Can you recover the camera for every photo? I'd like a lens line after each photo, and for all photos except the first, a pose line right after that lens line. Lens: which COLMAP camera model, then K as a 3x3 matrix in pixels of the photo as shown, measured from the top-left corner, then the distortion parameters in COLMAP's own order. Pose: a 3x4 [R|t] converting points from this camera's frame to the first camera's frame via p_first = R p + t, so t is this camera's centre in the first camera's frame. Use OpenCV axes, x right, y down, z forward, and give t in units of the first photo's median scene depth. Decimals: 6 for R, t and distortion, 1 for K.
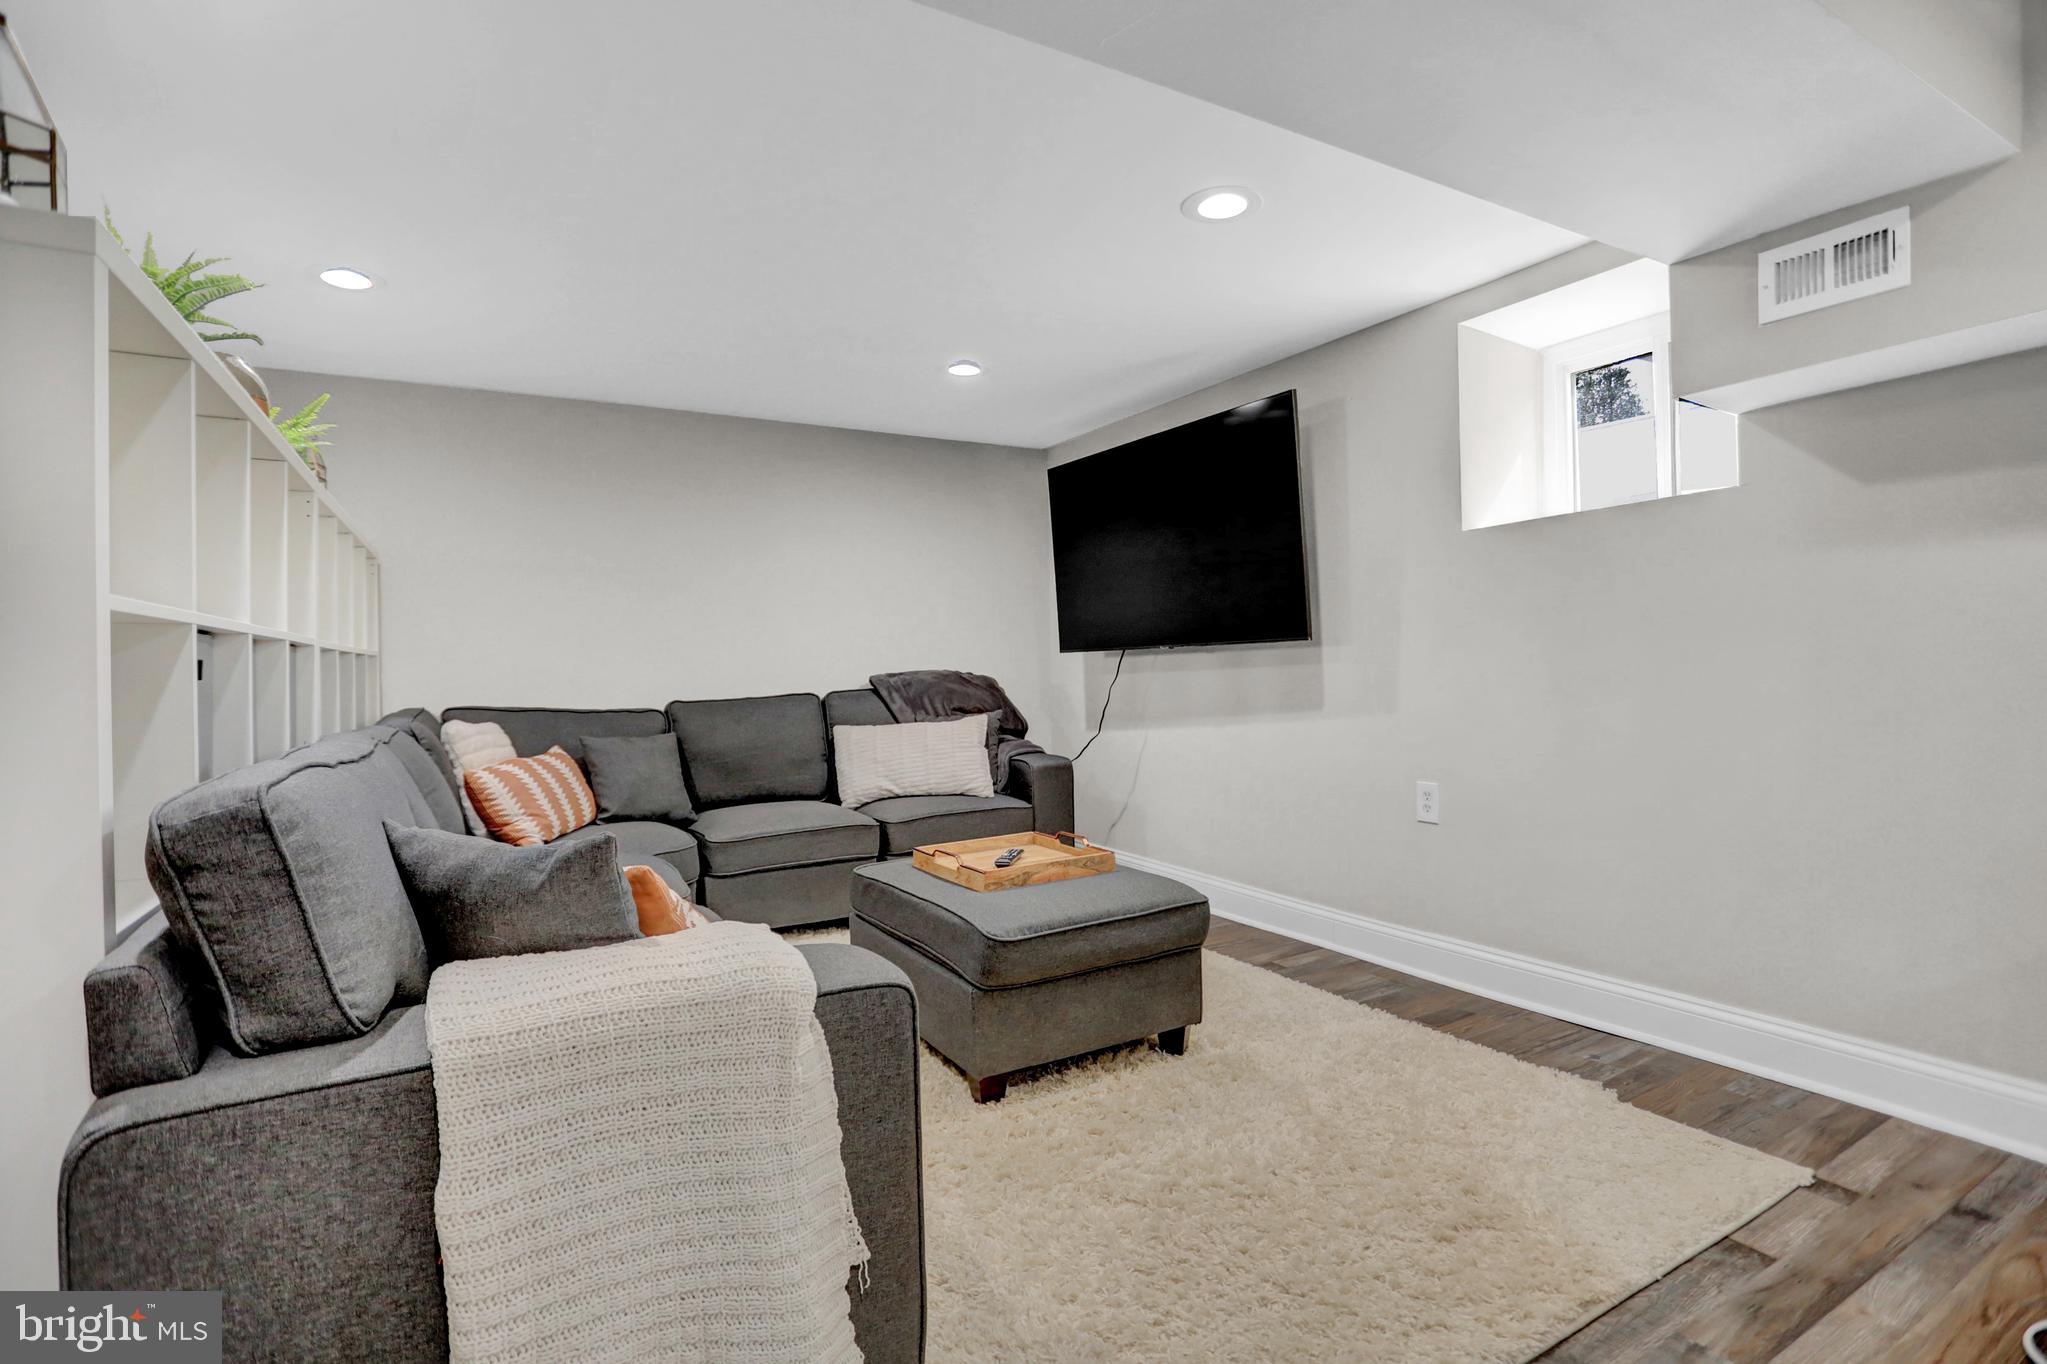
lens RADIAL K [[992.0, 0, 1021.2], [0, 992.0, 679.2], [0, 0, 1]] dist [-0.071738, 0.033303]
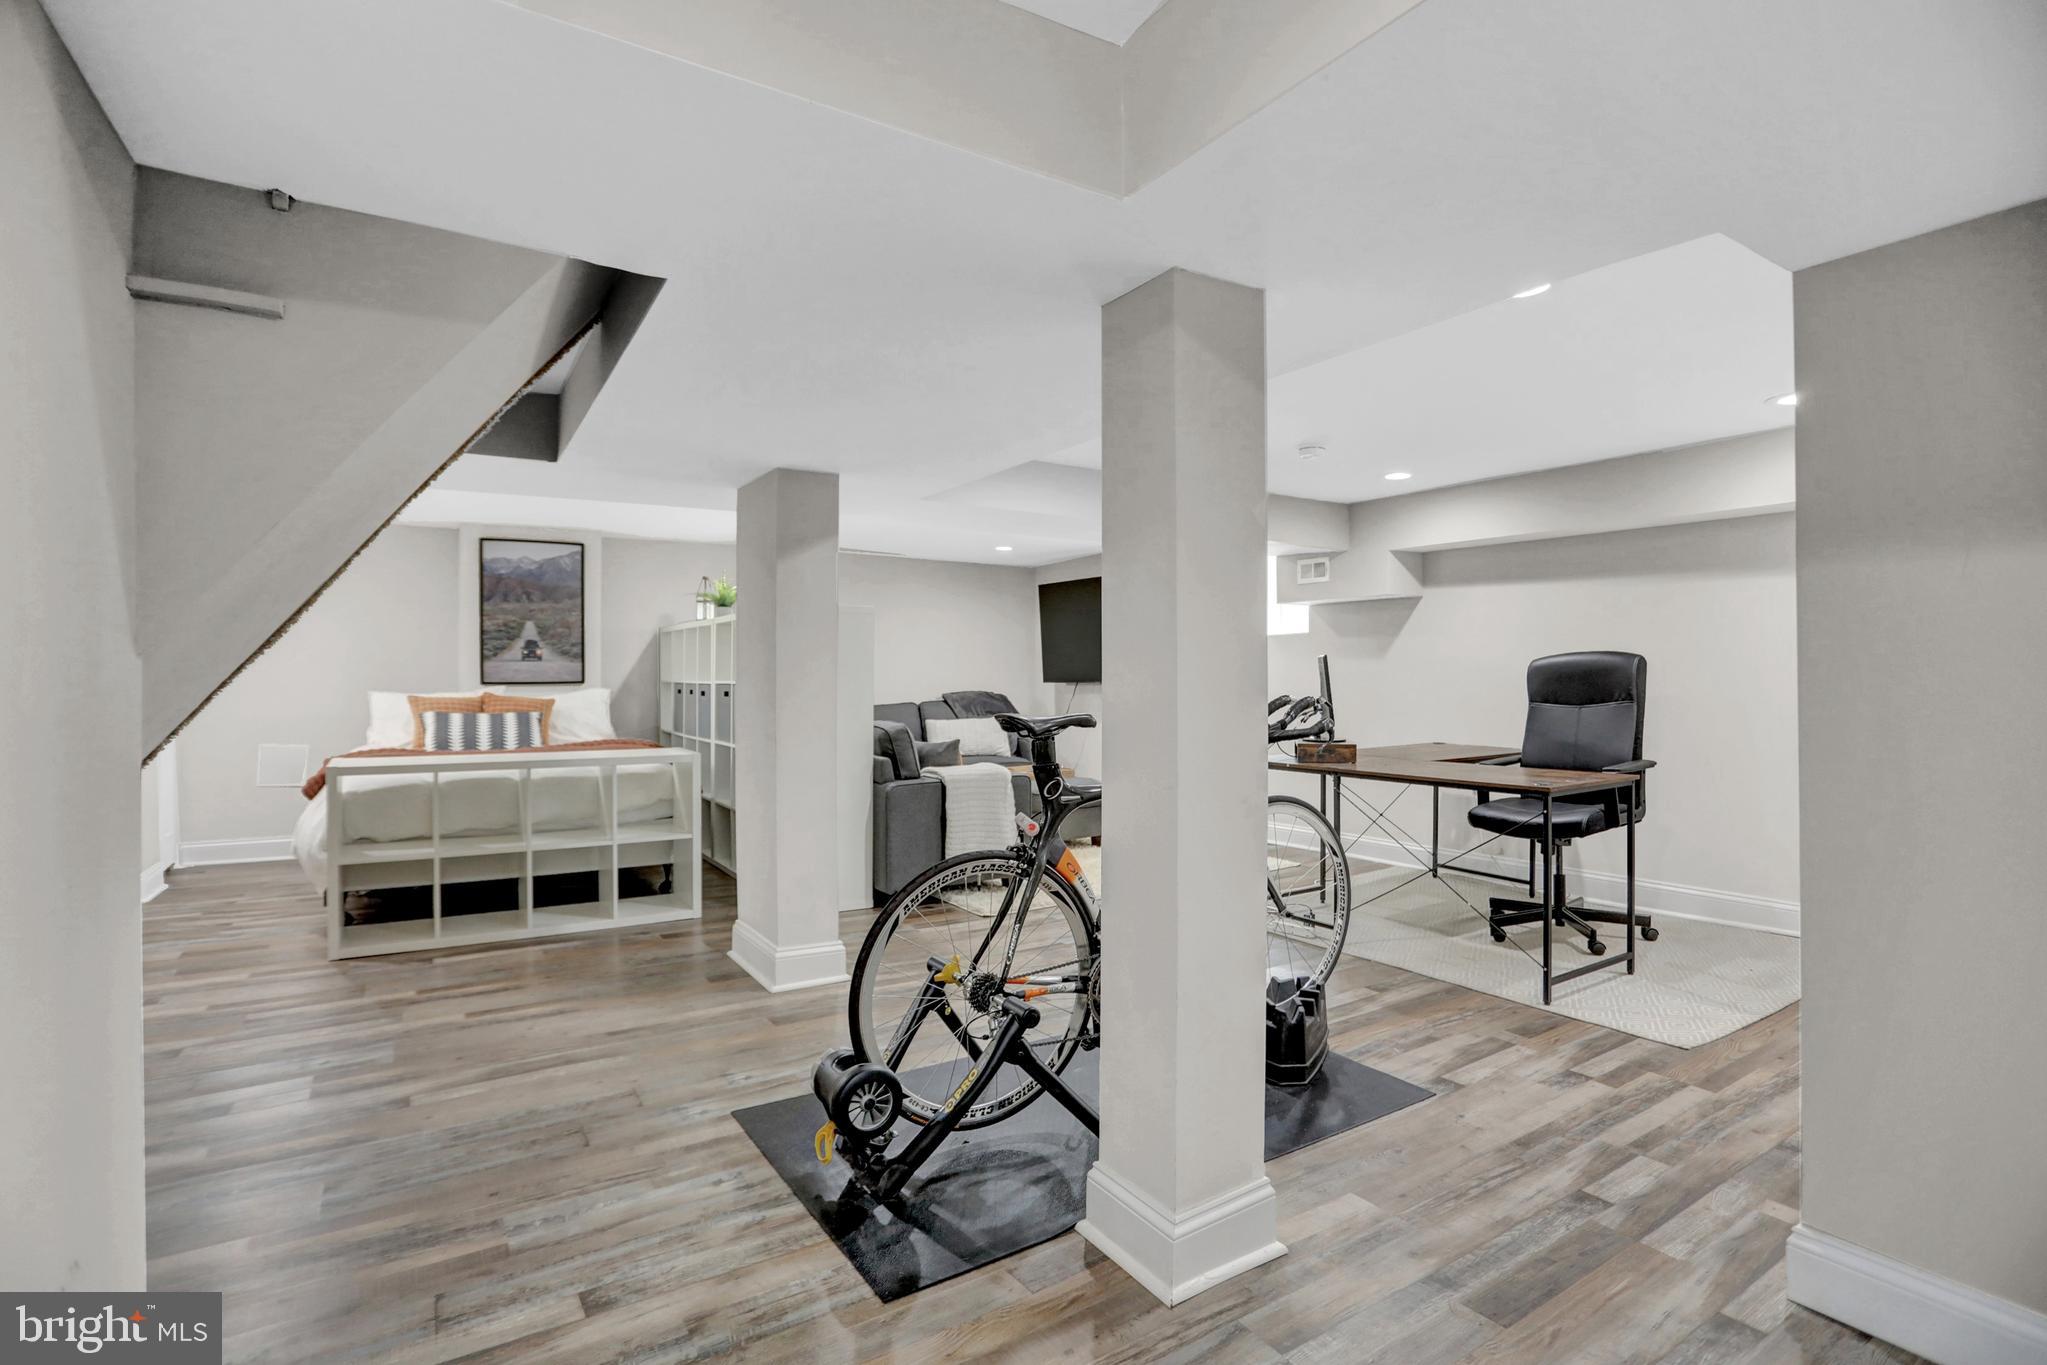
lens RADIAL K [[991.7, 0, 1029.8], [0, 991.7, 656.6], [0, 0, 1]] dist [-0.077093, 0.032986]
pose [[0.997372, 0.017242, 0.070368, -0.151084], [-0.015073, 0.999398, -0.031239, -0.021000], [-0.070865, 0.030097, 0.997032, -1.110987]]
